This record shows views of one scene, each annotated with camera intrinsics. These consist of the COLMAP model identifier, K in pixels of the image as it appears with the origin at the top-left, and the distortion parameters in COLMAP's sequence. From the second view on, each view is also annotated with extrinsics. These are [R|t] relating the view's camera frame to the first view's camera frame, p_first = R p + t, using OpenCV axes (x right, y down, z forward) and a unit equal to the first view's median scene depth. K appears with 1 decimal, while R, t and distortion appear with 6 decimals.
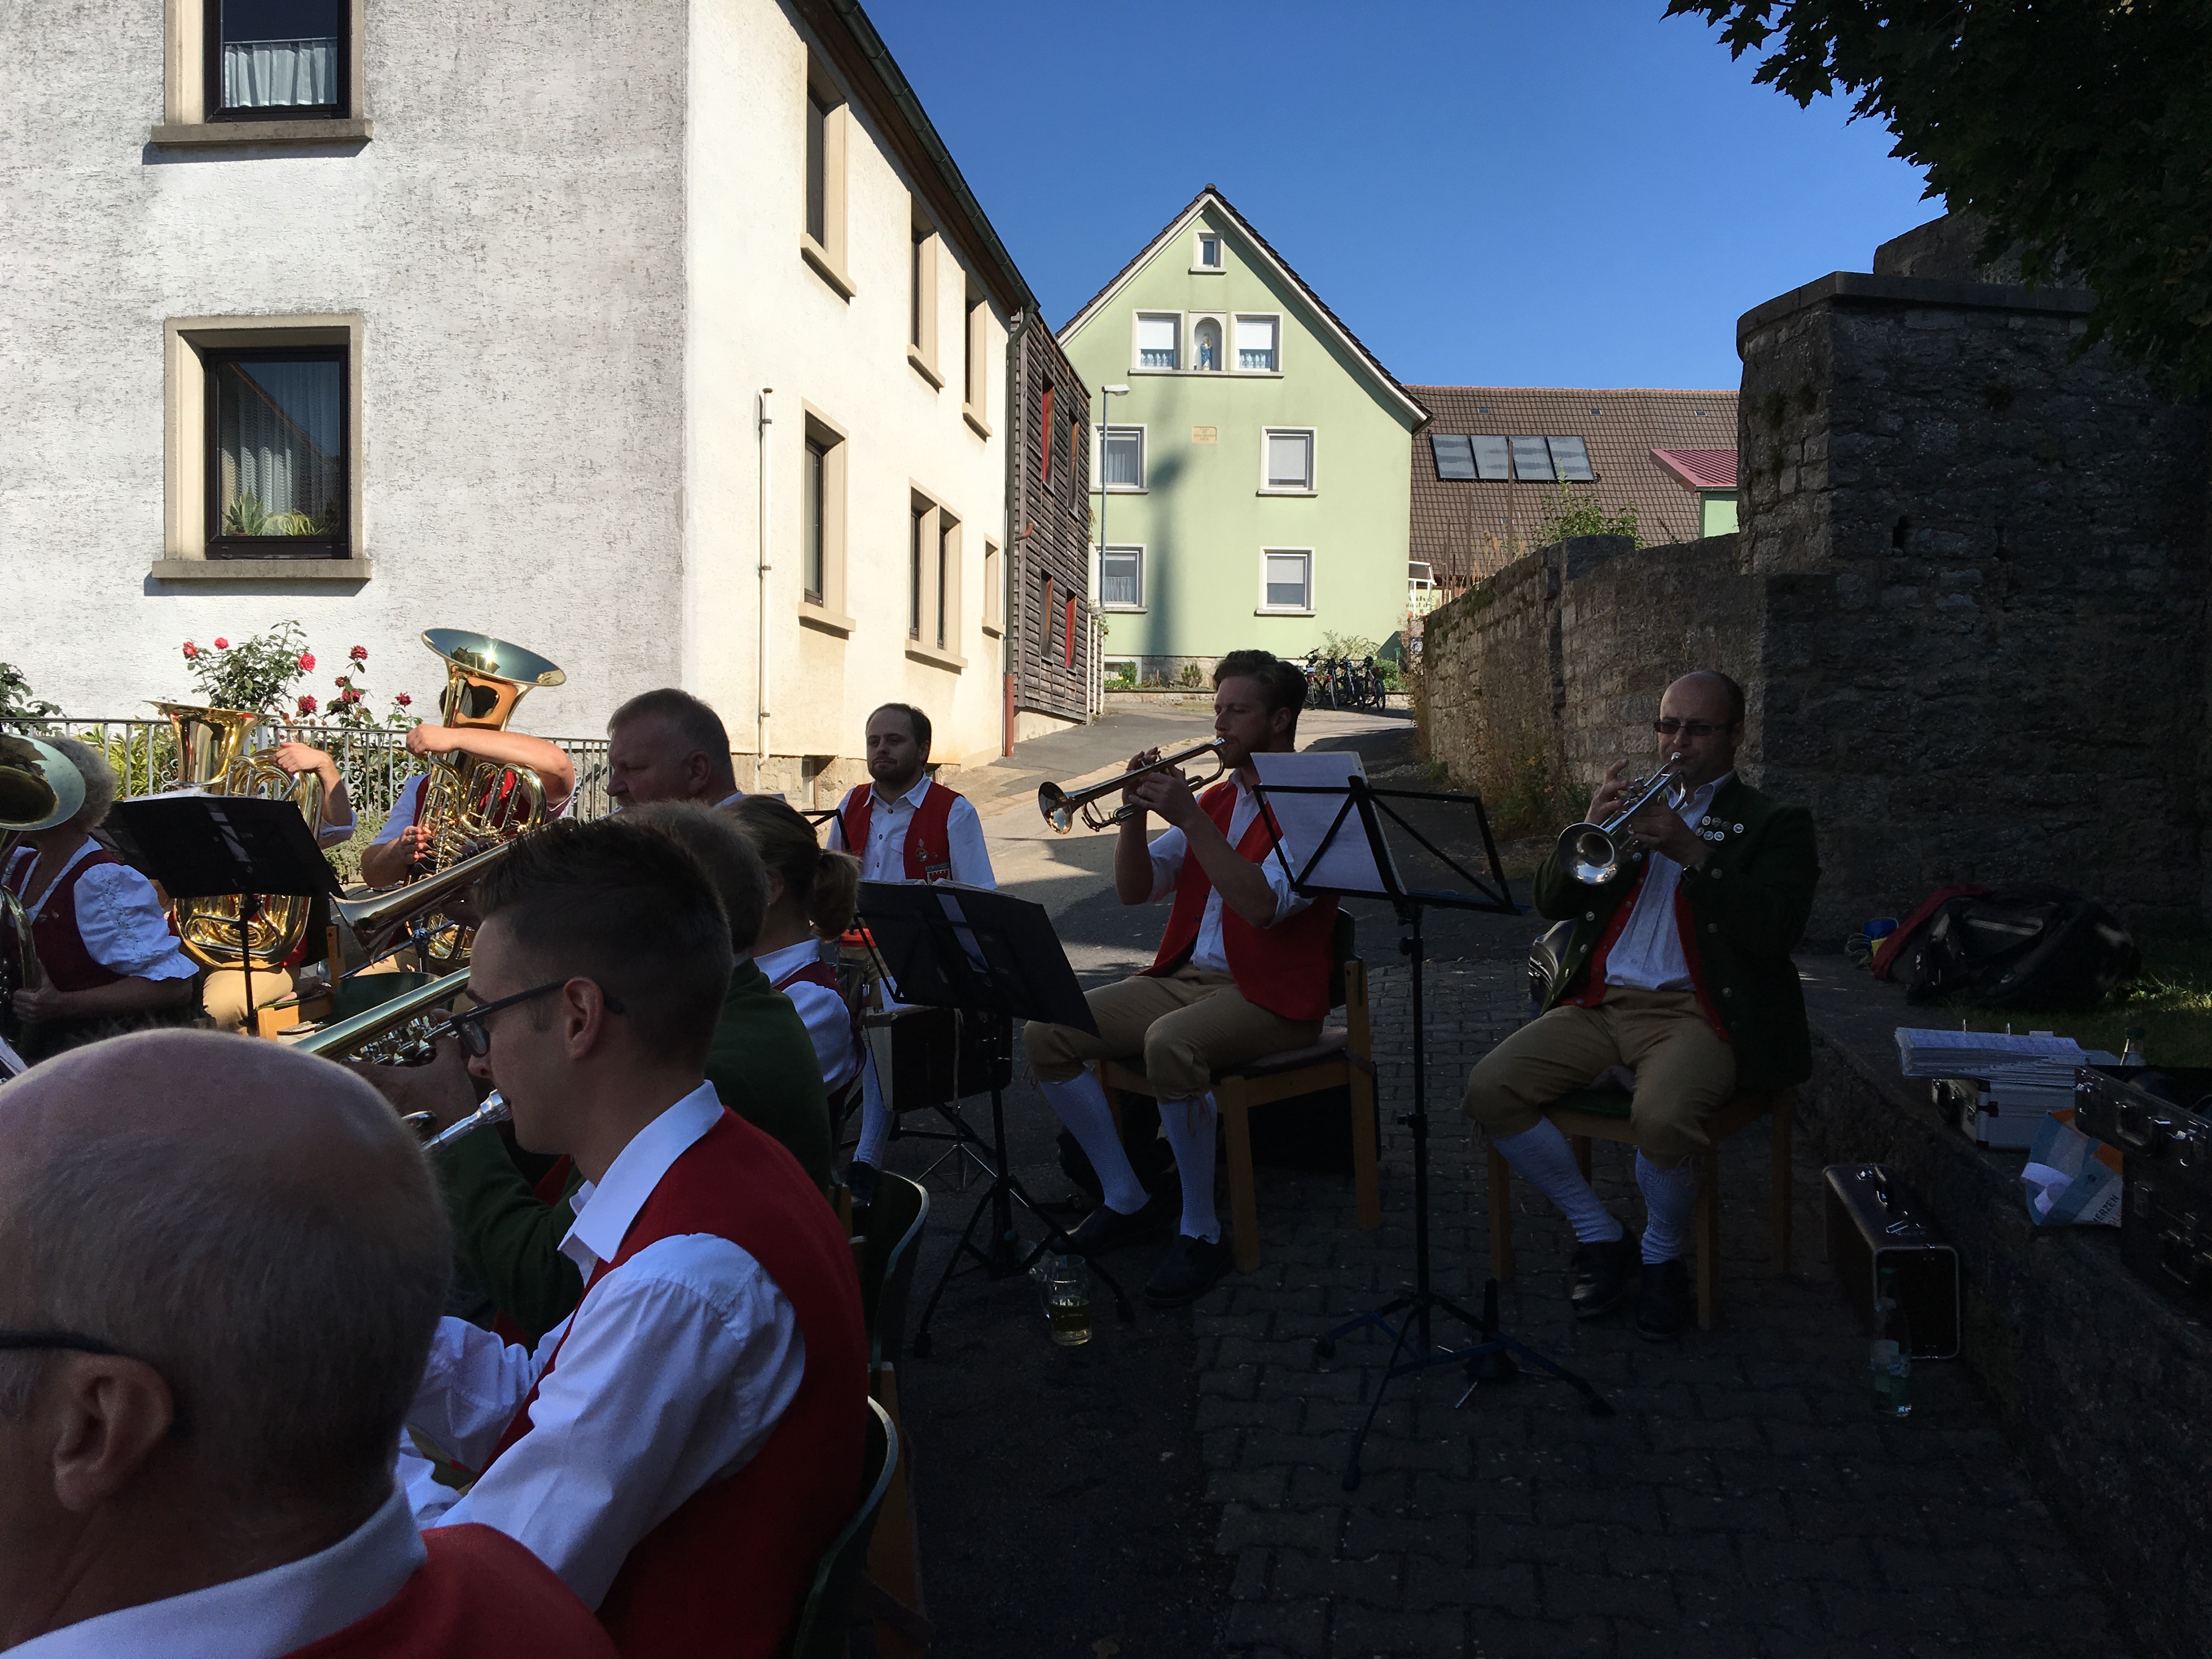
lens RADIAL K [[1857.7, 0, 1116.4], [0, 1857.7, 837.2], [0, 0, 1]] dist [0.069087, -0.100140]
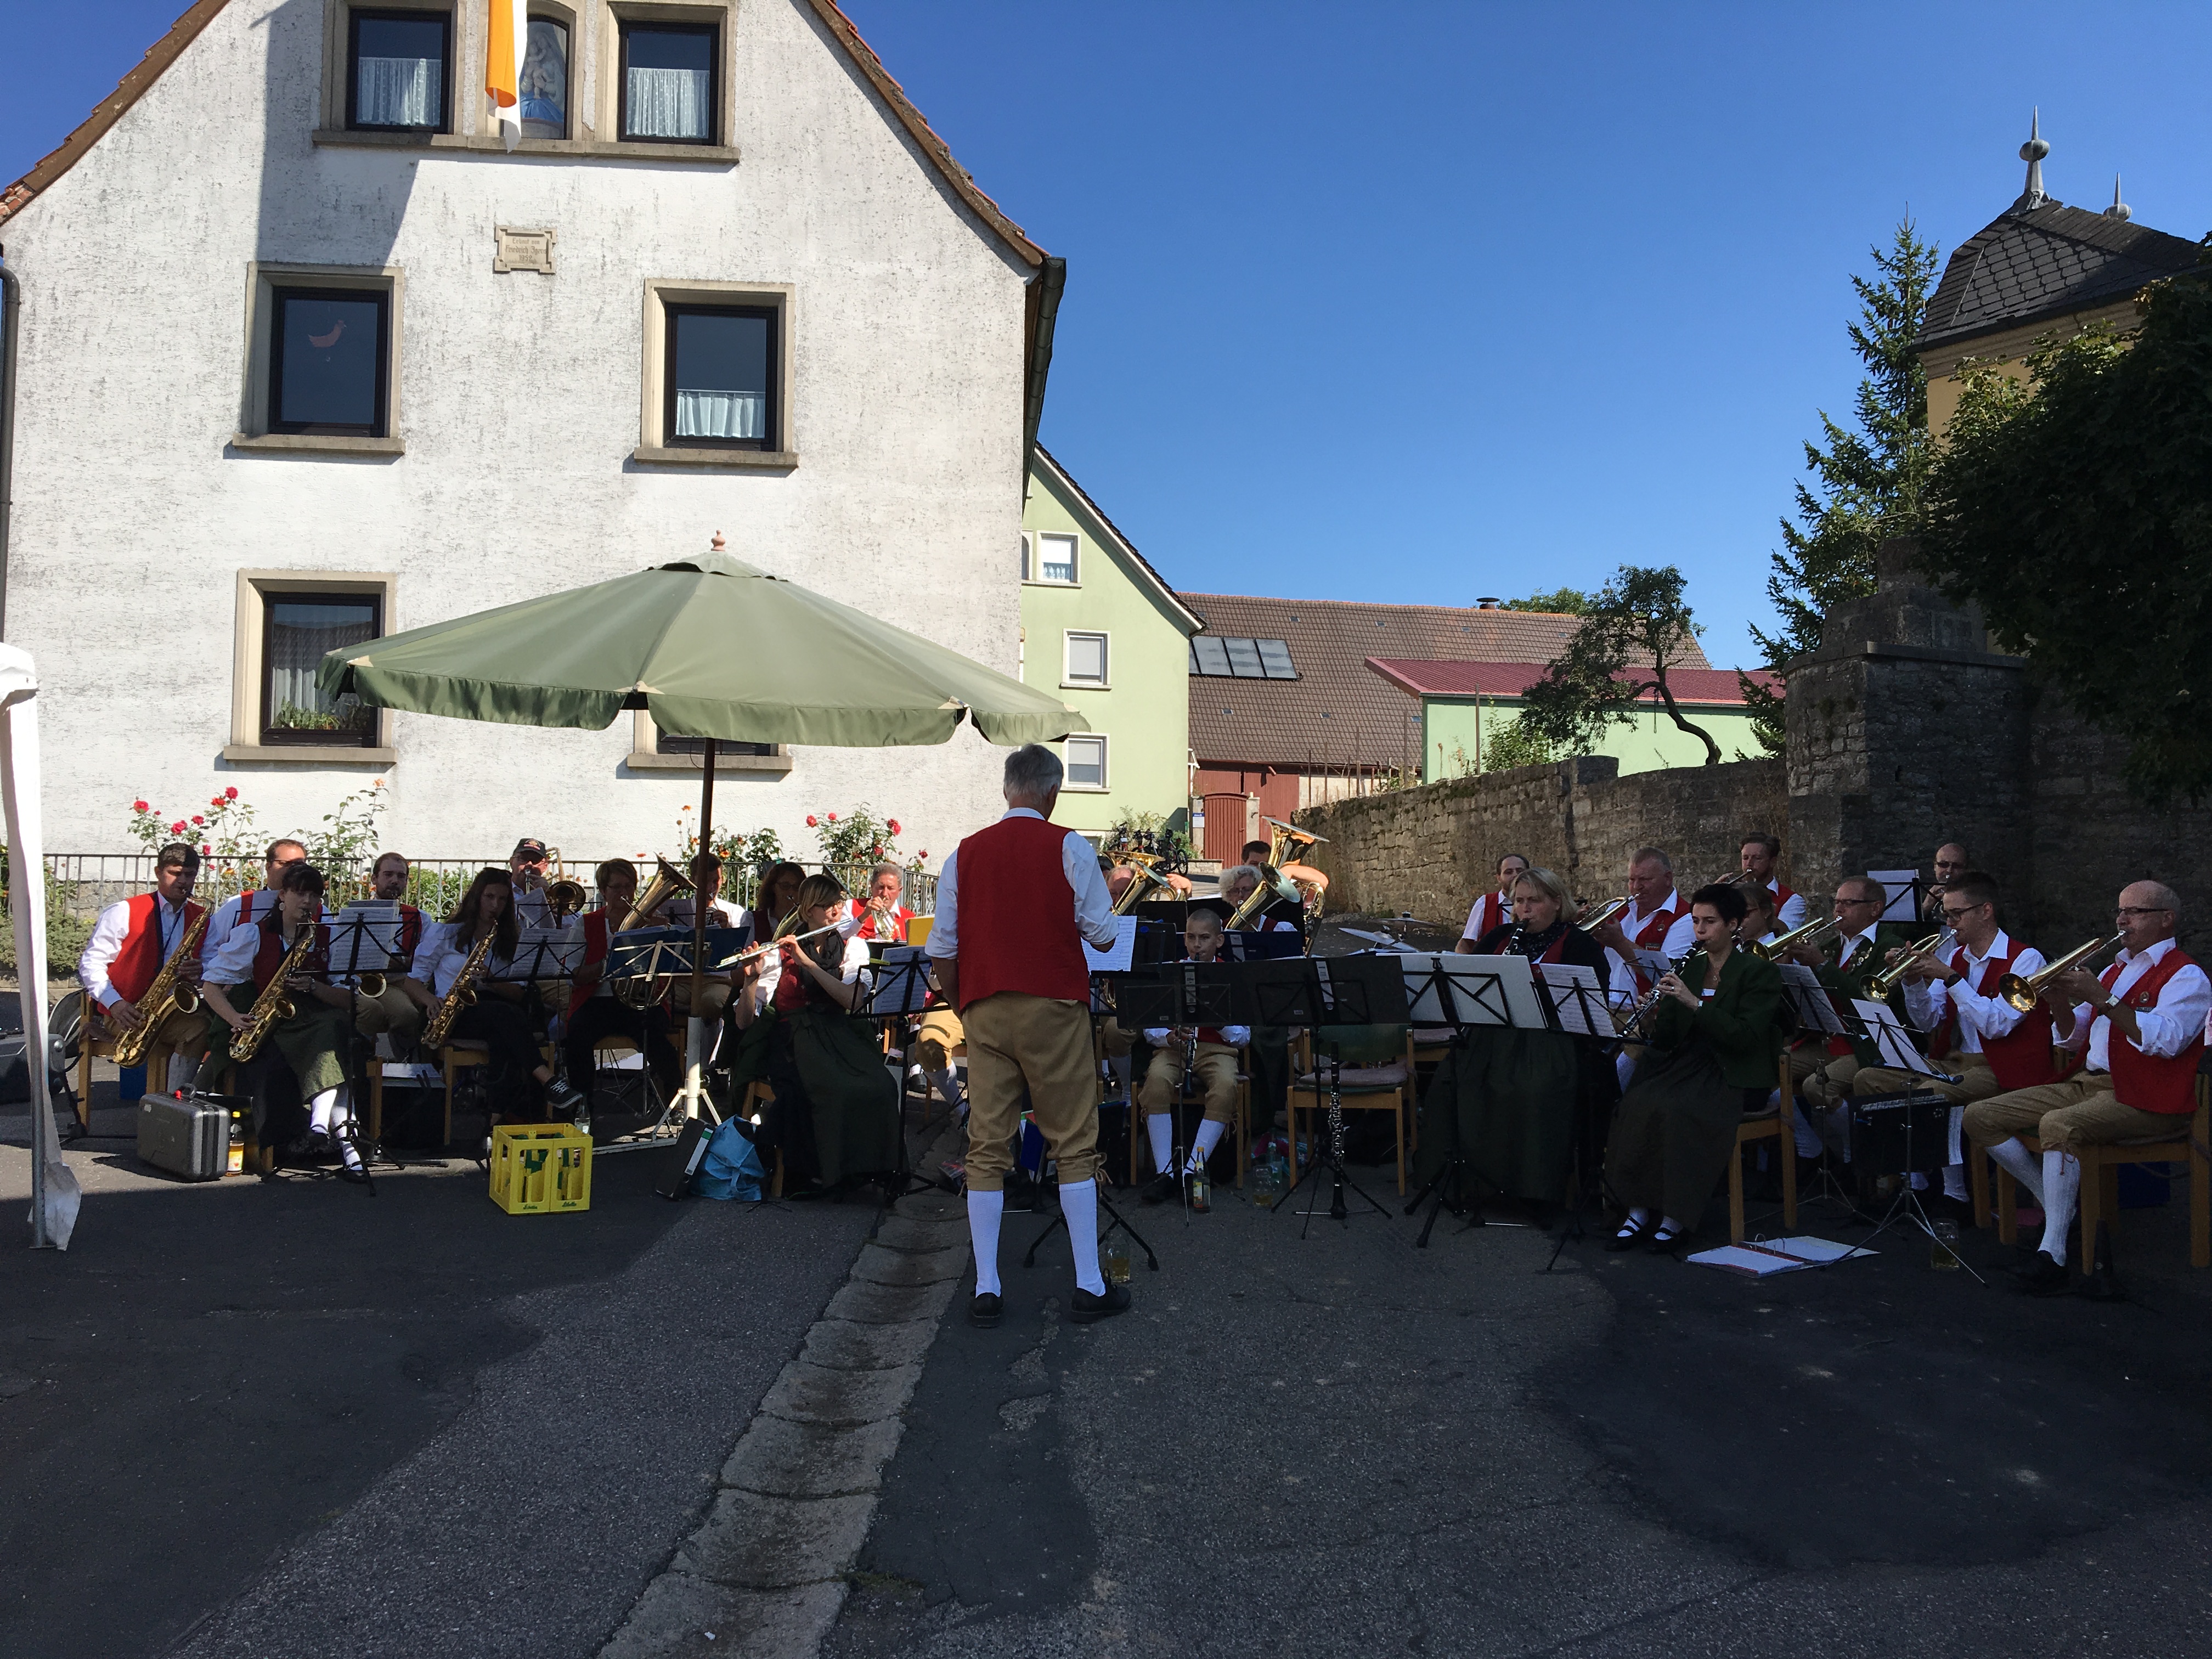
lens RADIAL K [[1857.7, 0, 1119.6], [0, 1857.7, 840.0], [0, 0, 1]] dist [0.069087, -0.100140]
pose [[0.978618, 0.010816, 0.205402, -0.444869], [0.007602, 0.996032, -0.088669, 0.041317], [-0.205546, 0.088334, 0.974653, -0.415686]]
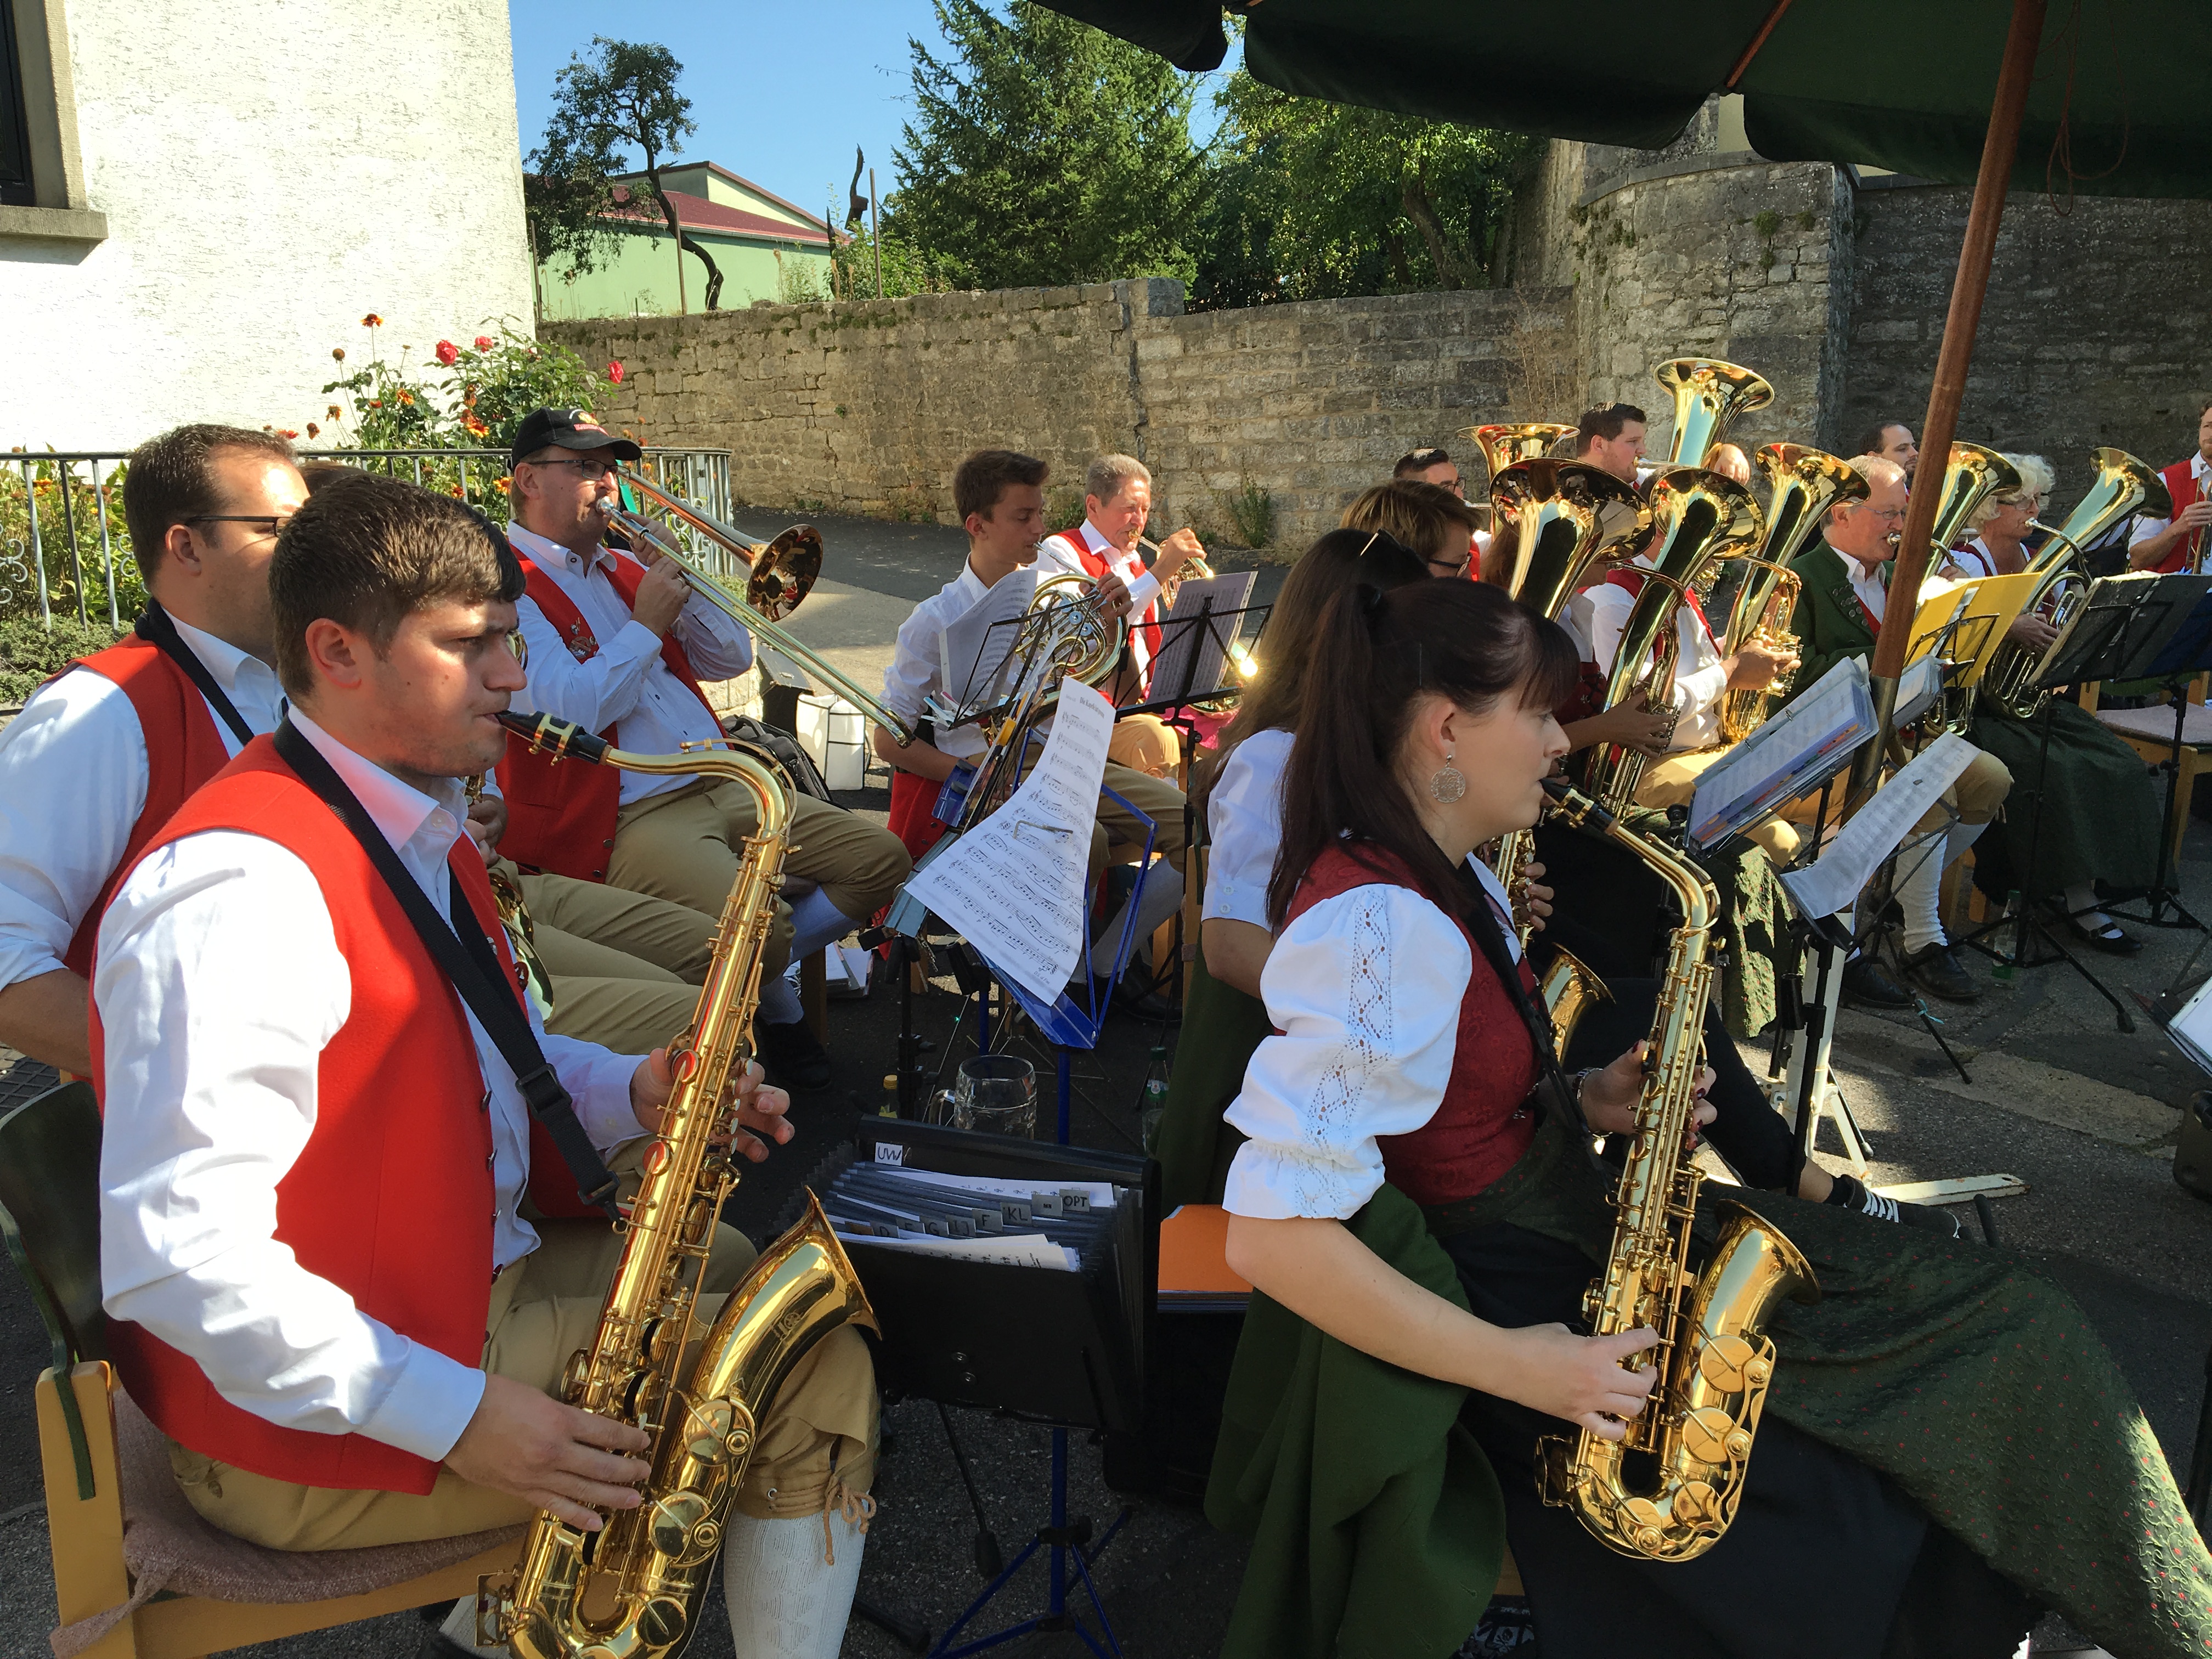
lens RADIAL K [[1857.7, 0, 1115.0], [0, 1857.7, 815.3], [0, 0, 1]] dist [0.069087, -0.100140]
pose [[0.622158, -0.163832, 0.765558, -0.734517], [0.056855, 0.984732, 0.164531, -0.021766], [-0.780825, -0.058838, 0.621973, 0.263876]]
